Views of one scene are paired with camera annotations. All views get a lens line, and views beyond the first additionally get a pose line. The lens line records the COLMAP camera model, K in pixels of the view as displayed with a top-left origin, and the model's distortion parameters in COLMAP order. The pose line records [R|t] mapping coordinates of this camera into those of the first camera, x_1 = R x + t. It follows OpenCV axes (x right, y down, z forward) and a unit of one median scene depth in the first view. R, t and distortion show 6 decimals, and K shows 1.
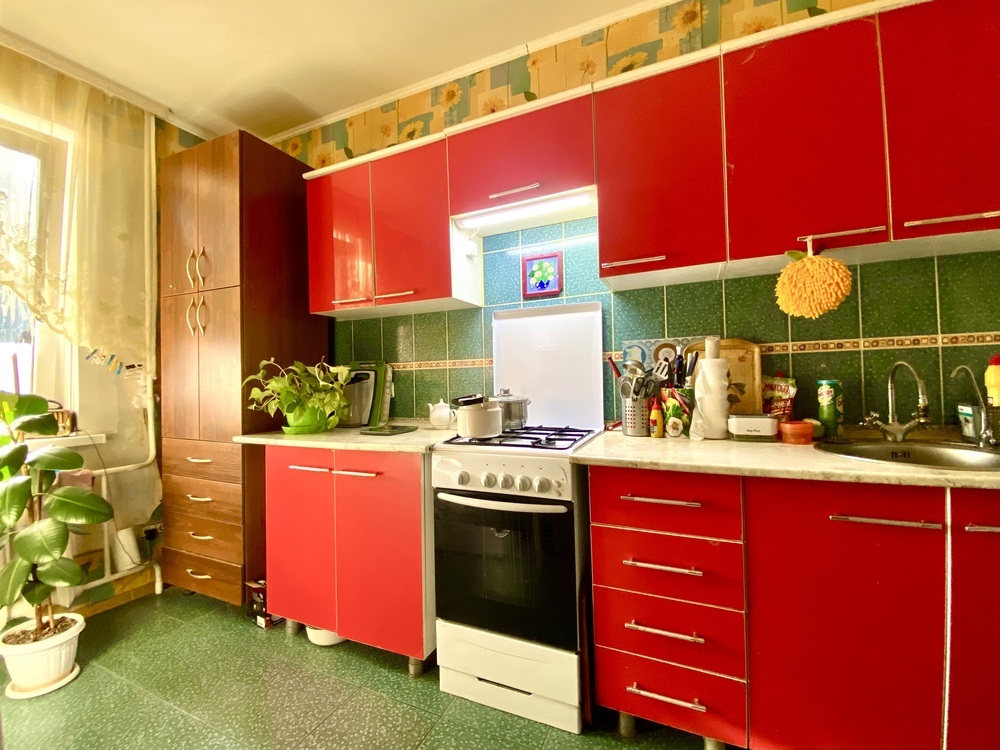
lens RADIAL K [[424.9, 0, 500.0], [0, 424.9, 375.0], [0, 0, 1]] dist [0.021157, -0.019681]
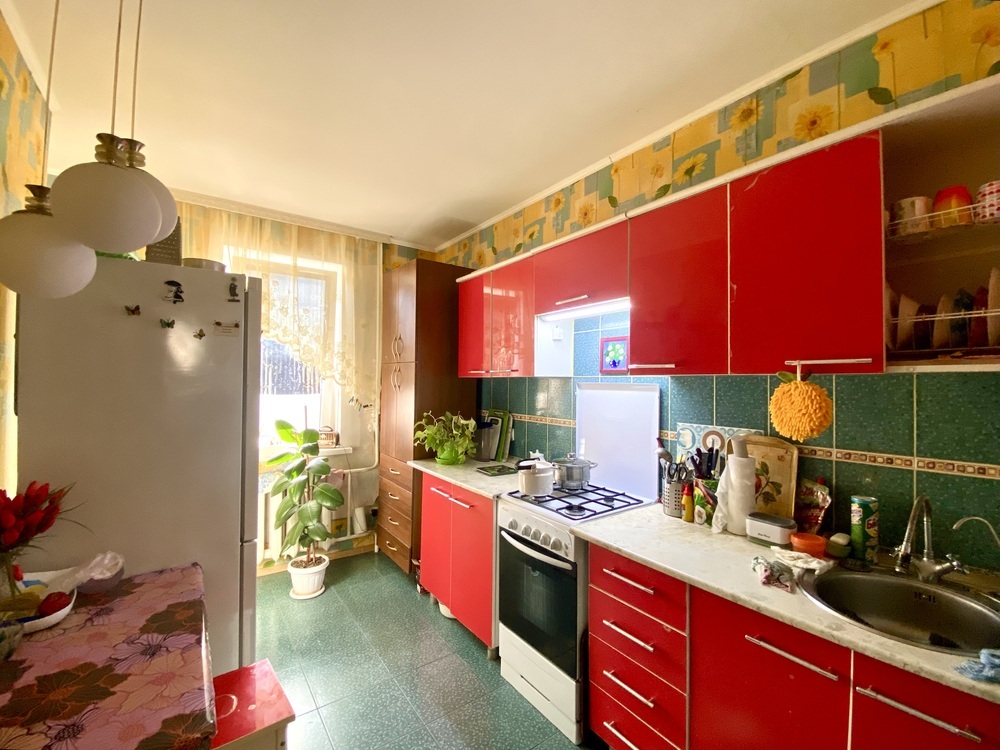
lens RADIAL K [[424.9, 0, 500.0], [0, 424.9, 375.0], [0, 0, 1]] dist [0.021157, -0.019681]
pose [[0.868503, 0.027328, -0.494929, 0.442959], [-0.028427, 0.999582, 0.005309, -0.198798], [0.494867, 0.009458, 0.868917, -0.171654]]
